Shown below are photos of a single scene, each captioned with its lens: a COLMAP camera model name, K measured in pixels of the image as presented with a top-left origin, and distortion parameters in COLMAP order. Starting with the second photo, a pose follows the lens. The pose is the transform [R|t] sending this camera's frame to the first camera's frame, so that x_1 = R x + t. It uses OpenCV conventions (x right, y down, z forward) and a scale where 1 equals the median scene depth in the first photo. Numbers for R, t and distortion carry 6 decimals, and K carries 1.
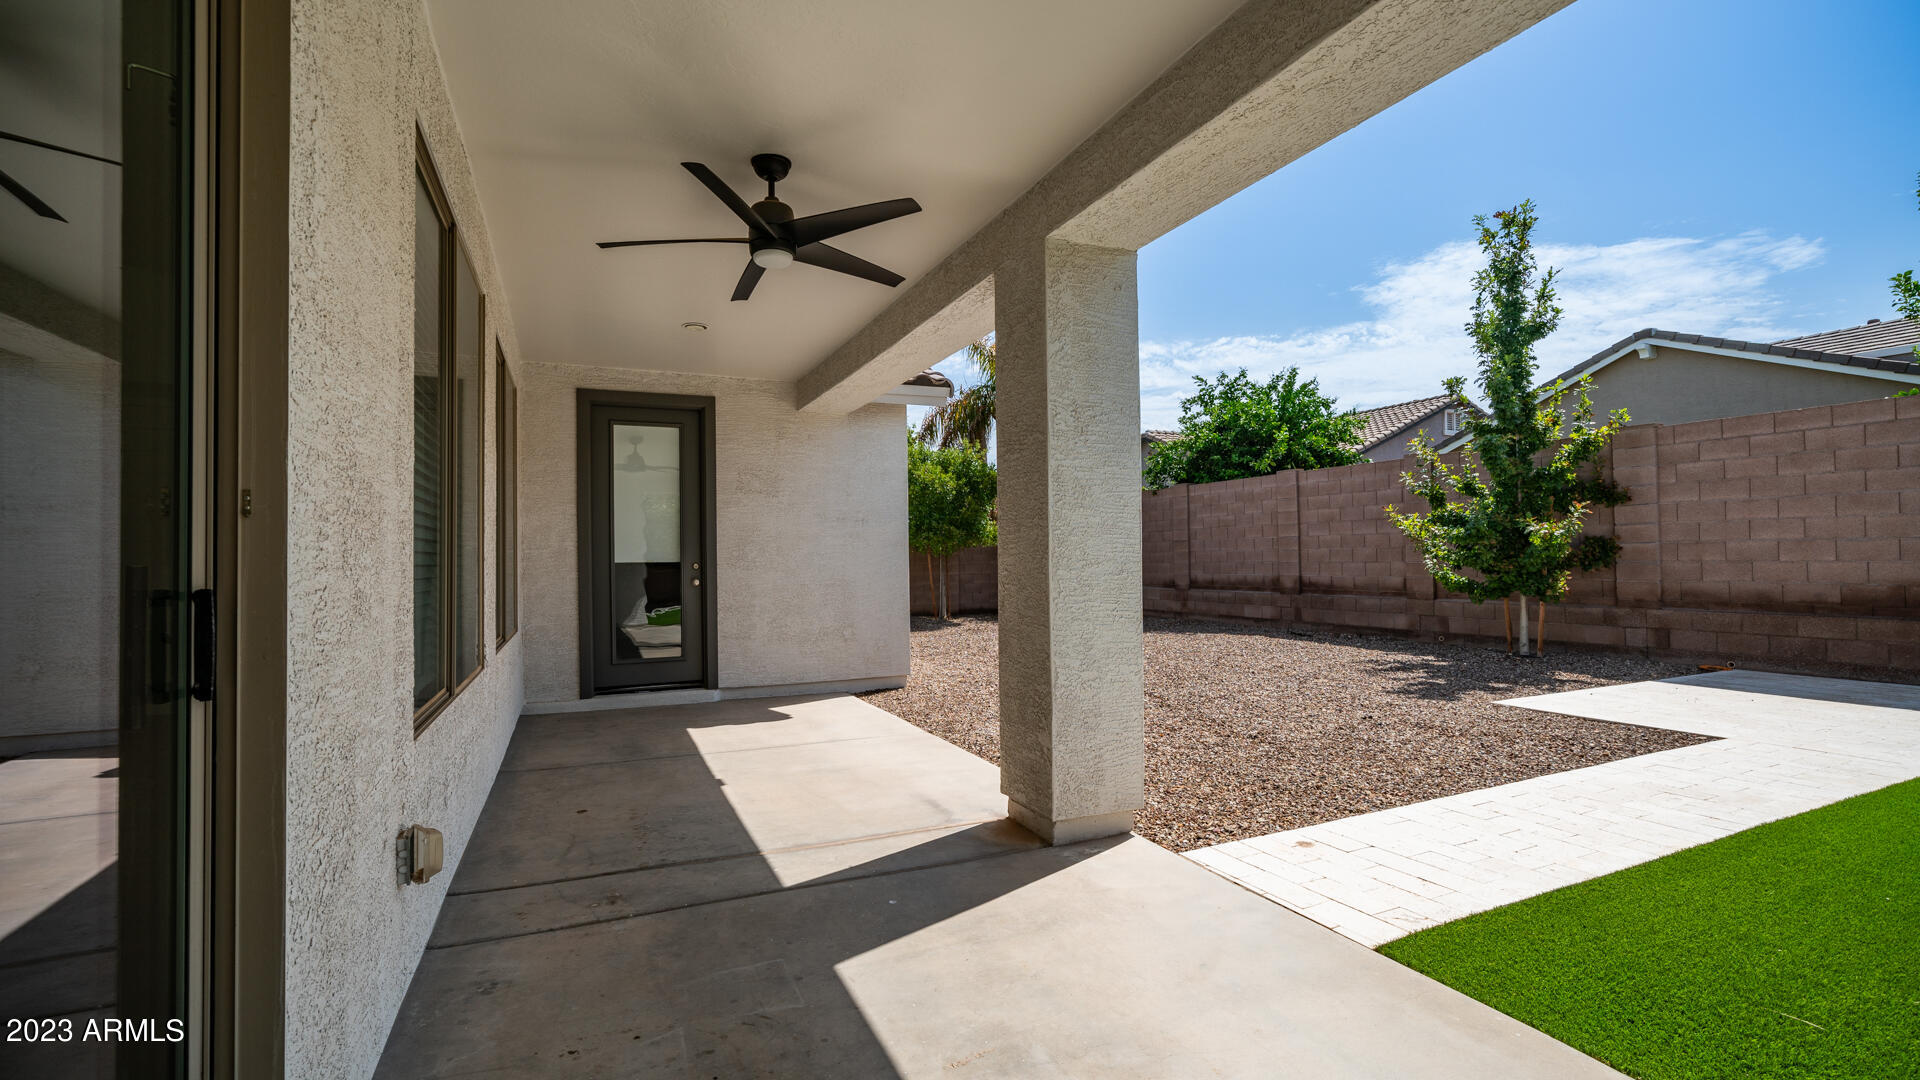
lens RADIAL K [[838.8, 0, 960.0], [0, 838.8, 540.0], [0, 0, 1]] dist [-0.000547, -0.000182]
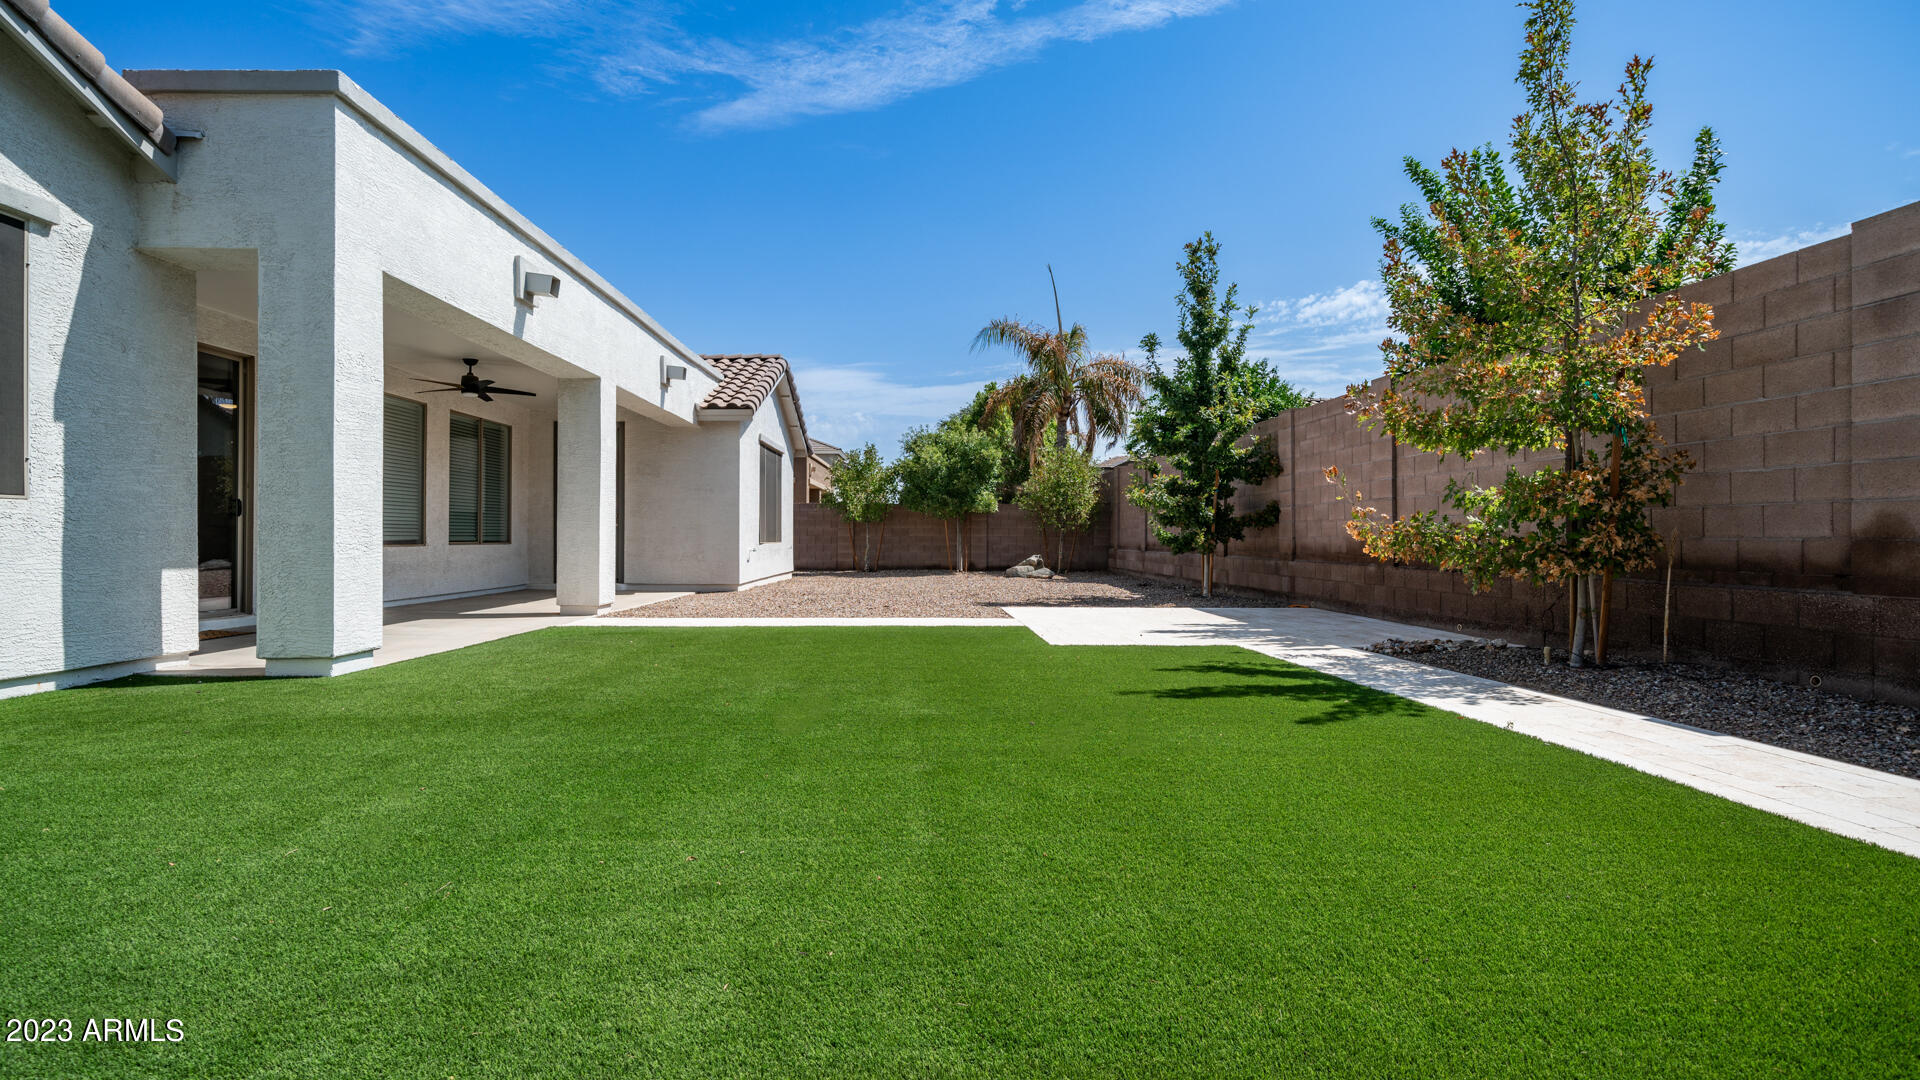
lens RADIAL K [[929.2, 0, 960.0], [0, 929.2, 540.0], [0, 0, 1]] dist [-0.017903, 0.011106]
pose [[0.919621, 0.017880, -0.392400, 0.990411], [-0.007385, 0.999574, 0.028238, 0.018793], [0.392738, -0.023071, 0.919361, -0.471447]]
